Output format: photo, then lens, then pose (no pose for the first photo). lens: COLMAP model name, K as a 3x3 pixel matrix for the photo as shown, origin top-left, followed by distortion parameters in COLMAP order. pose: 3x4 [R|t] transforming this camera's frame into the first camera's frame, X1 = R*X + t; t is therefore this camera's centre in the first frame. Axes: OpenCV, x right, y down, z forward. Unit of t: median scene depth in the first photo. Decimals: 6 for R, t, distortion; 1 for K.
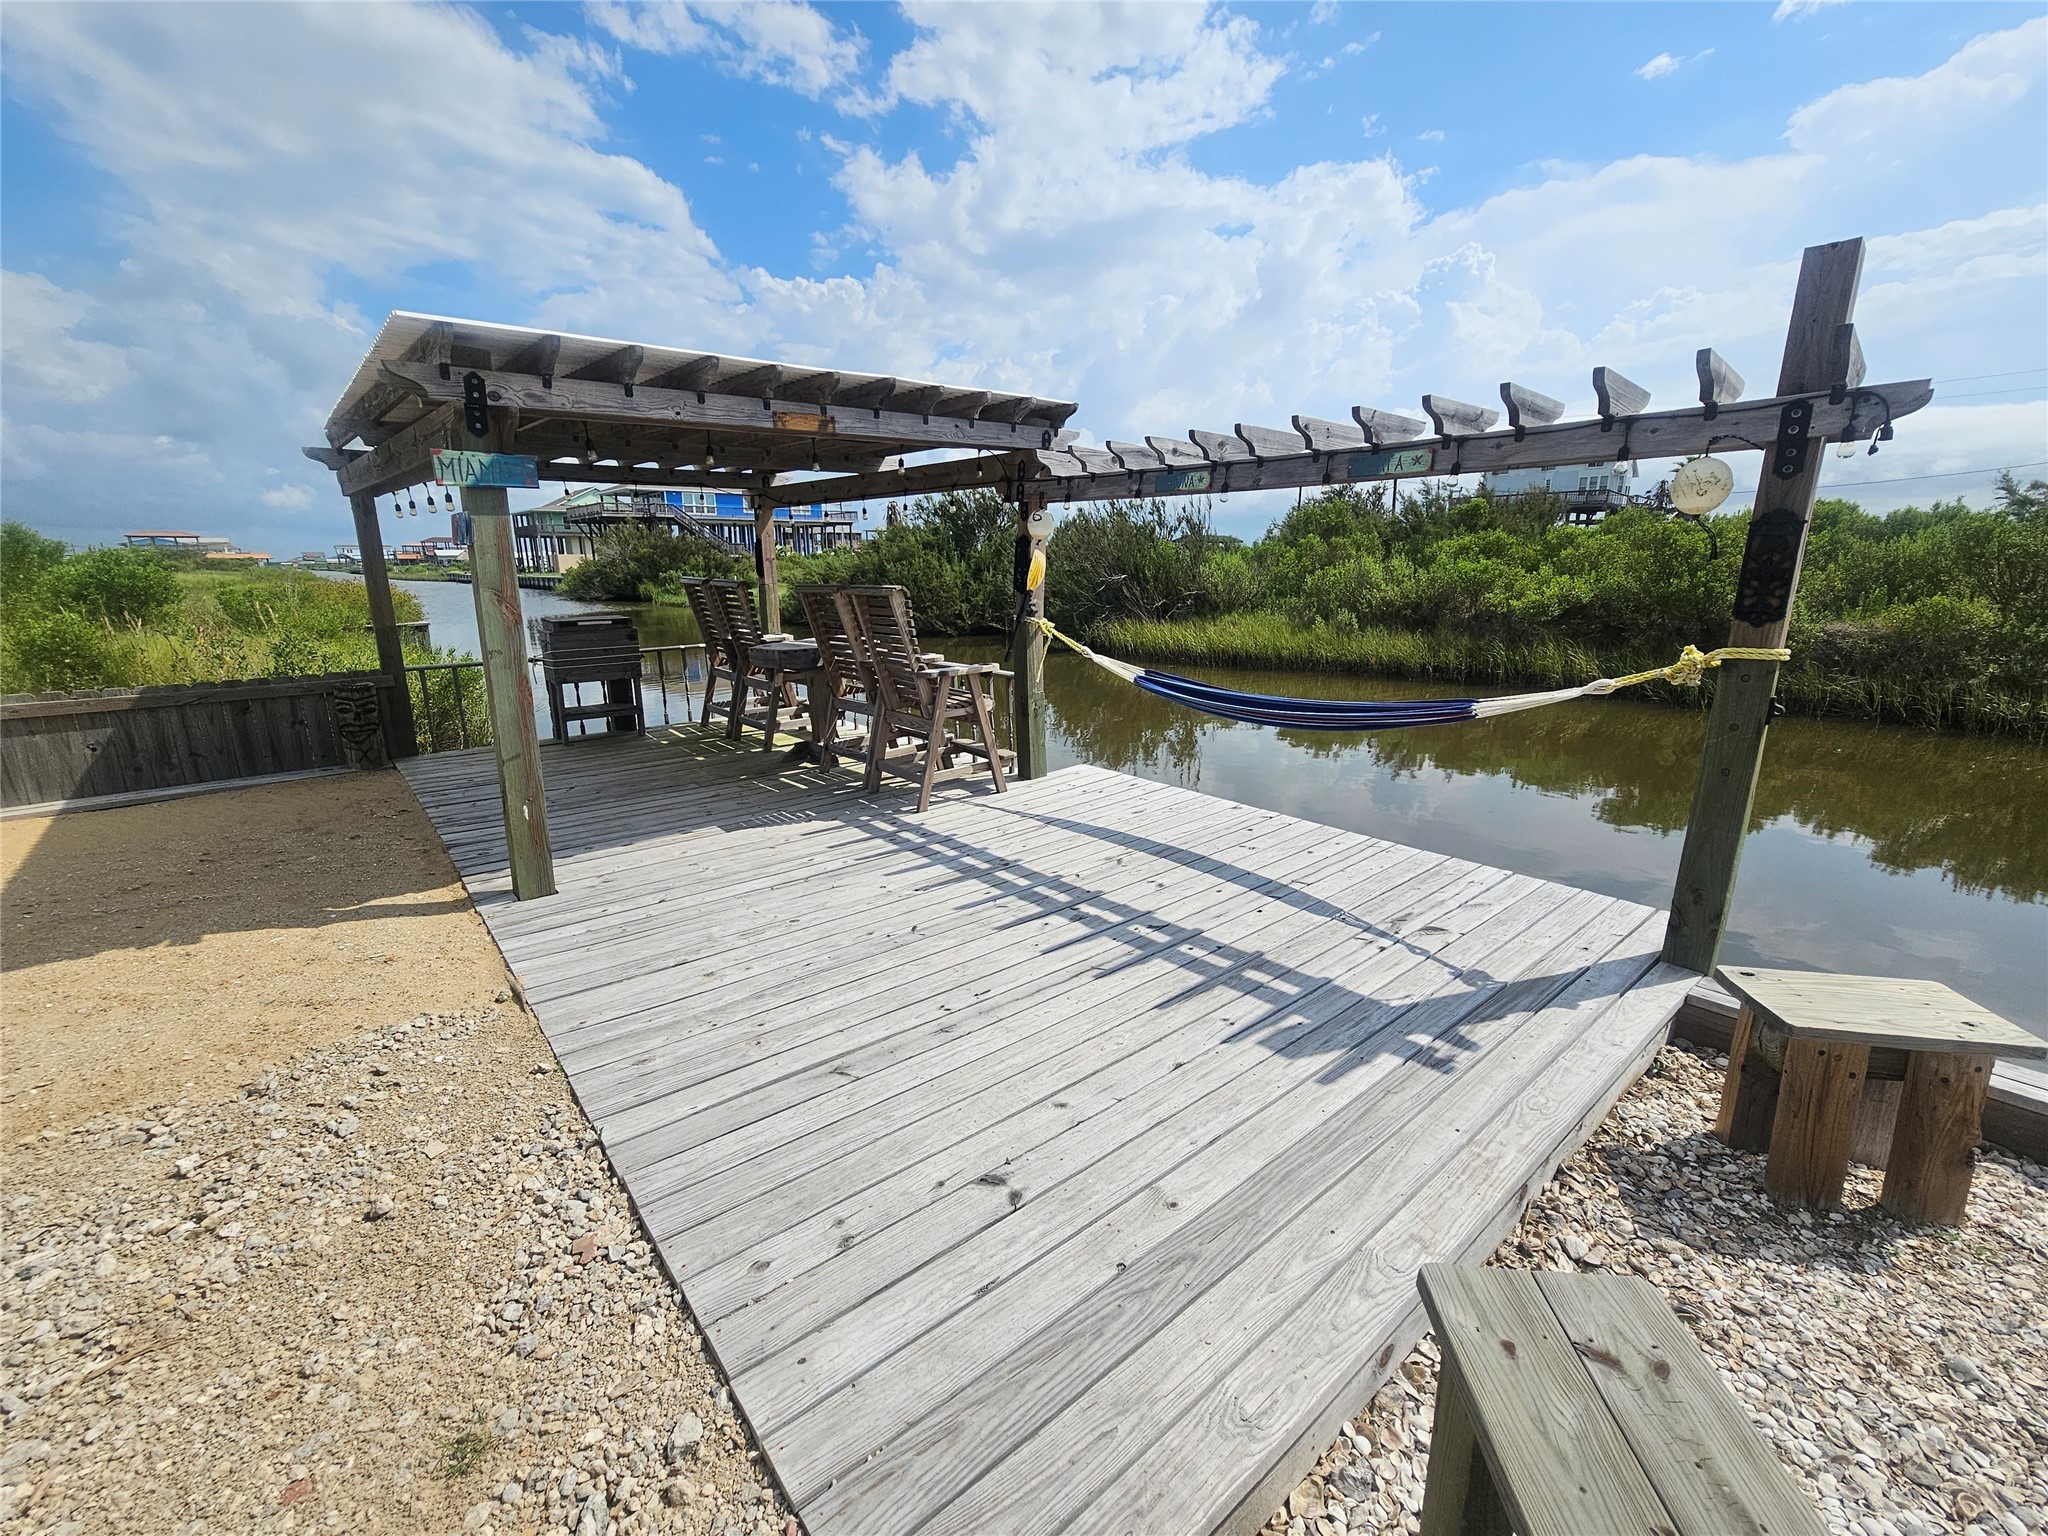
lens RADIAL K [[845.3, 0, 1013.7], [0, 845.3, 766.2], [0, 0, 1]] dist [-0.003594, 0.000231]
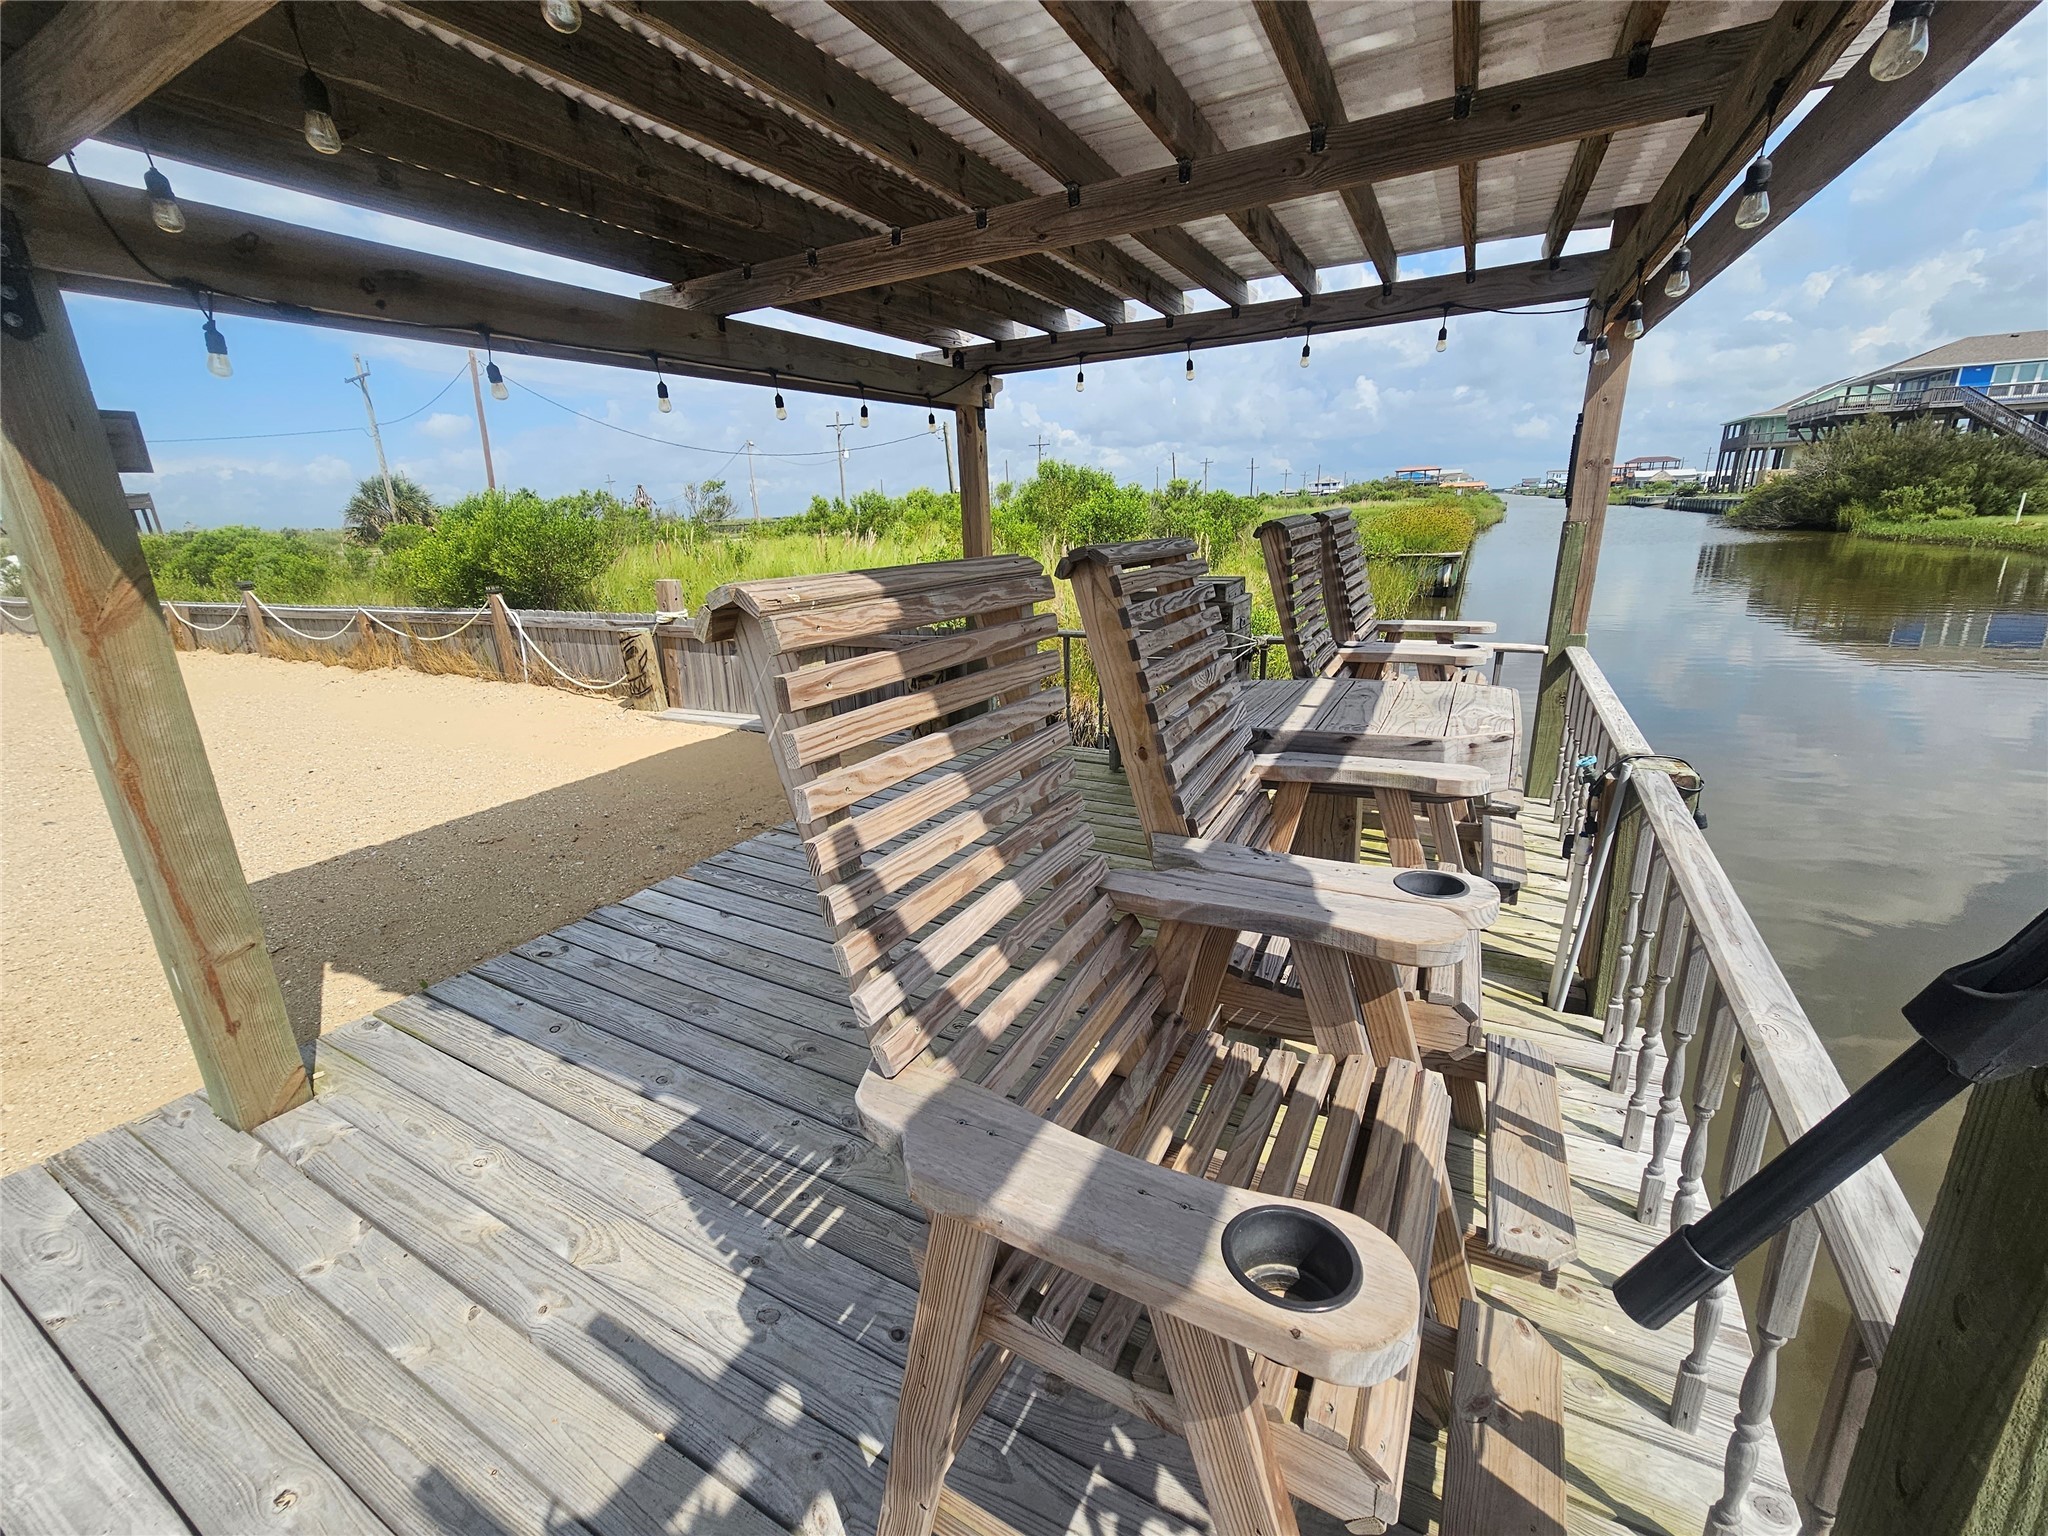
lens RADIAL K [[845.3, 0, 1018.2], [0, 845.3, 760.3], [0, 0, 1]] dist [-0.003594, 0.000231]
pose [[0.366591, 0.259055, -0.893589, 0.045840], [-0.188070, 0.961260, 0.201518, -0.222255], [0.911175, 0.094183, 0.401110, 0.984567]]
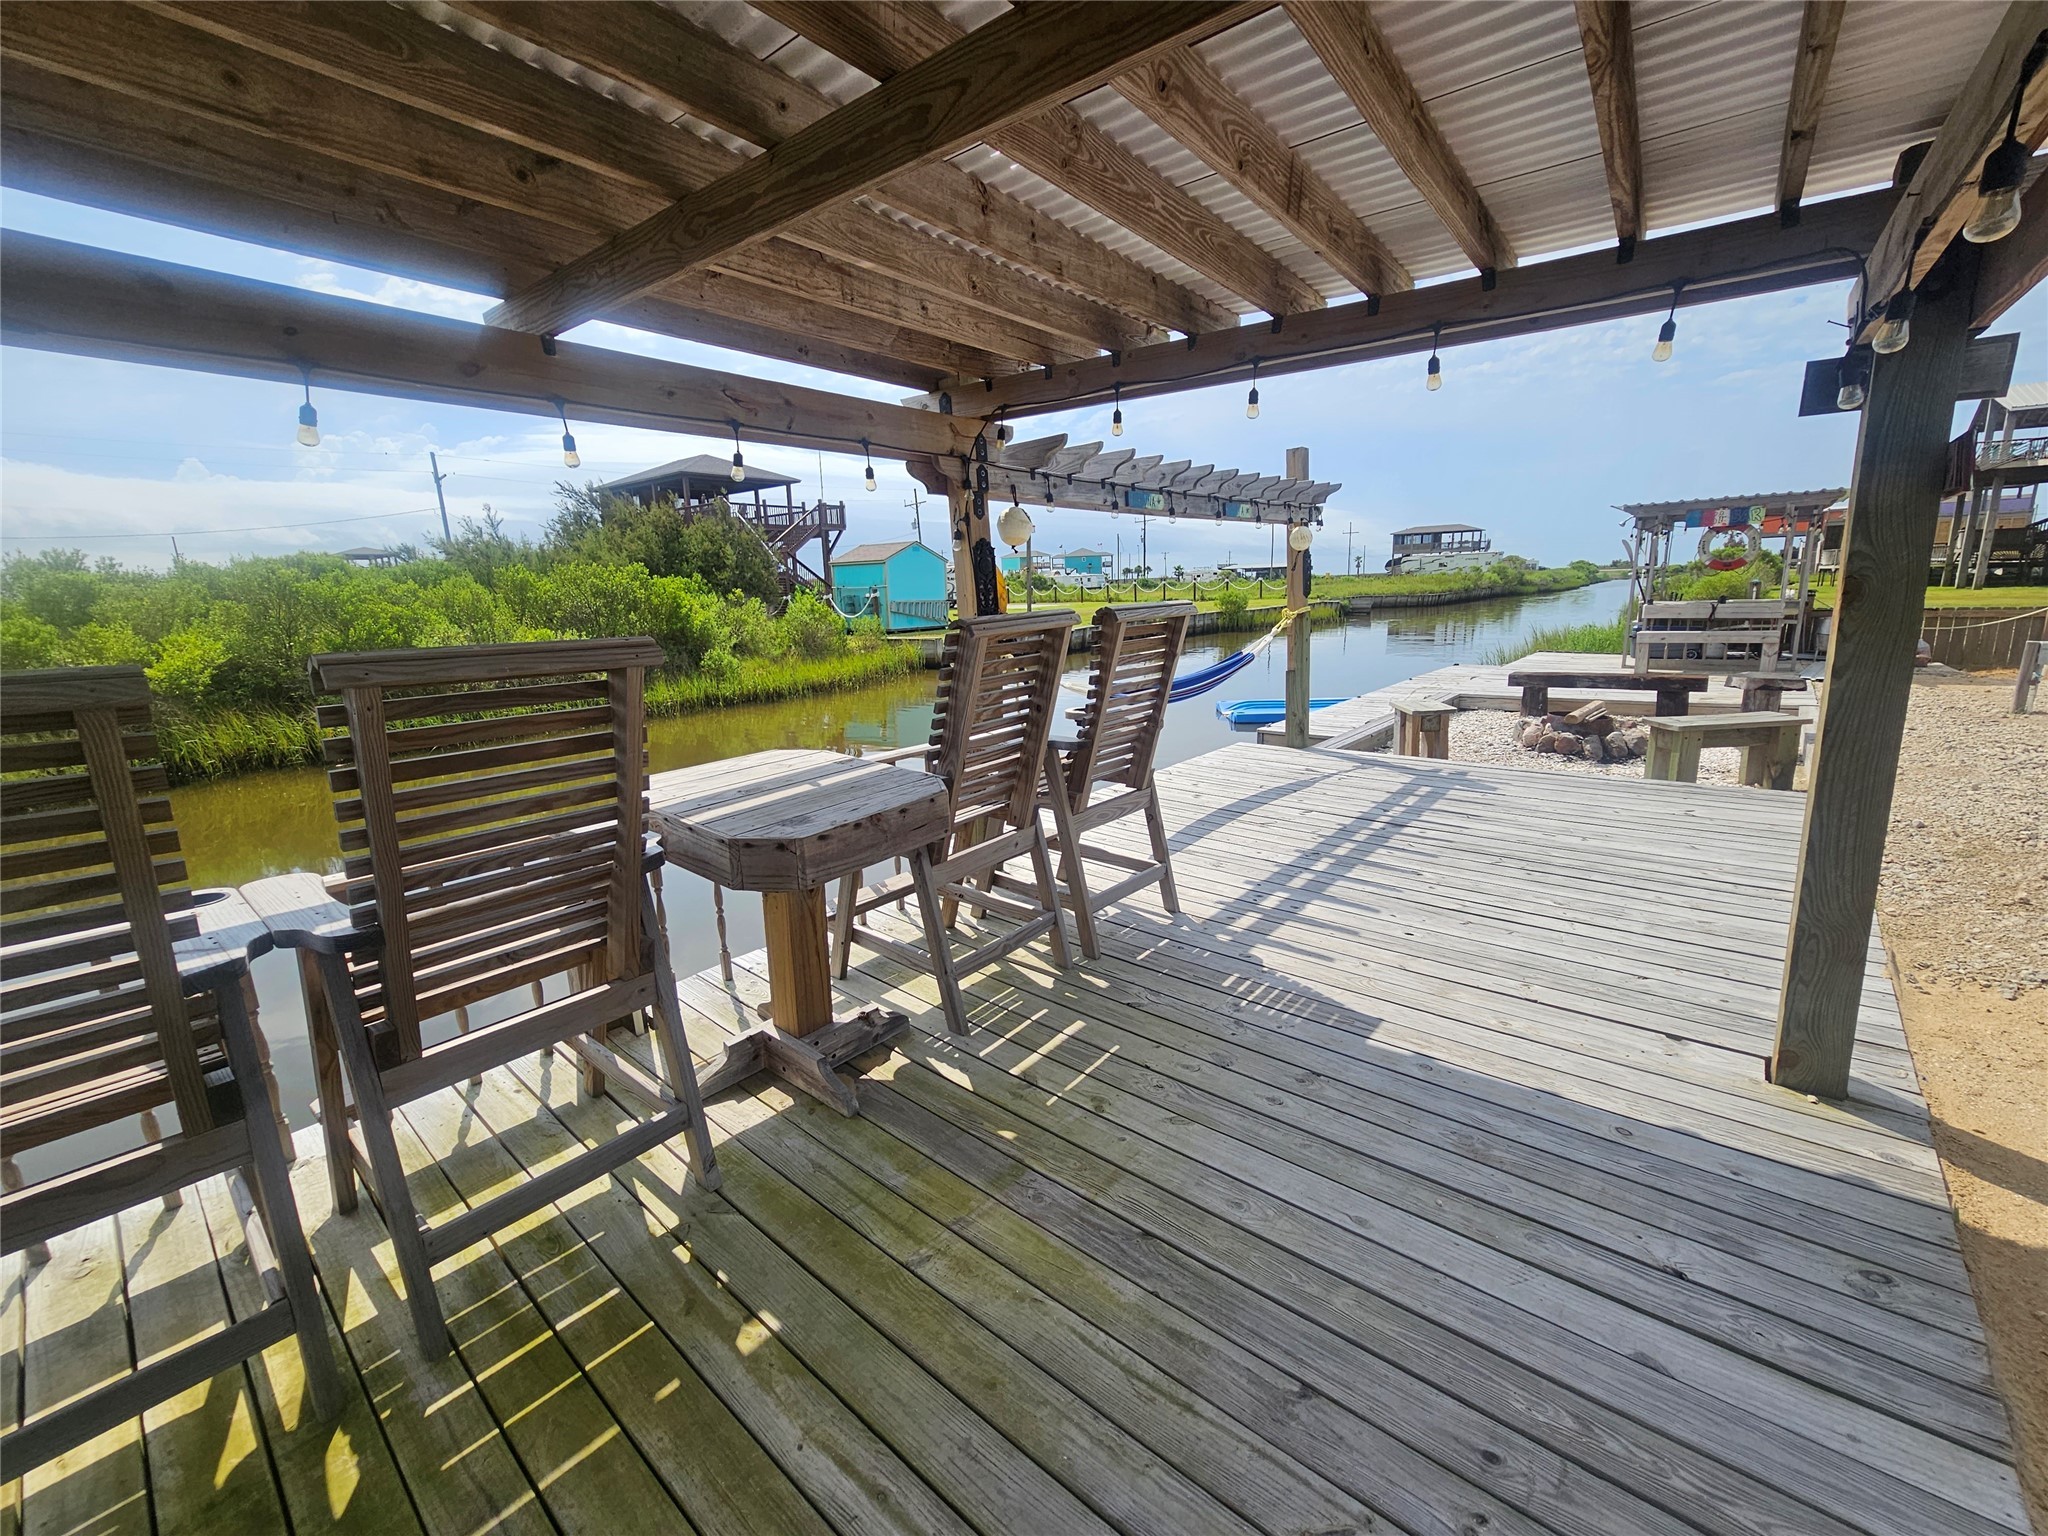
lens RADIAL K [[845.3, 0, 1039.1], [0, 845.3, 773.7], [0, 0, 1]] dist [-0.003594, 0.000231]
pose [[-0.187291, -0.192515, 0.963255, -0.815562], [0.264676, 0.934450, 0.238221, -0.275631], [-0.945975, 0.299567, -0.124060, 1.242667]]
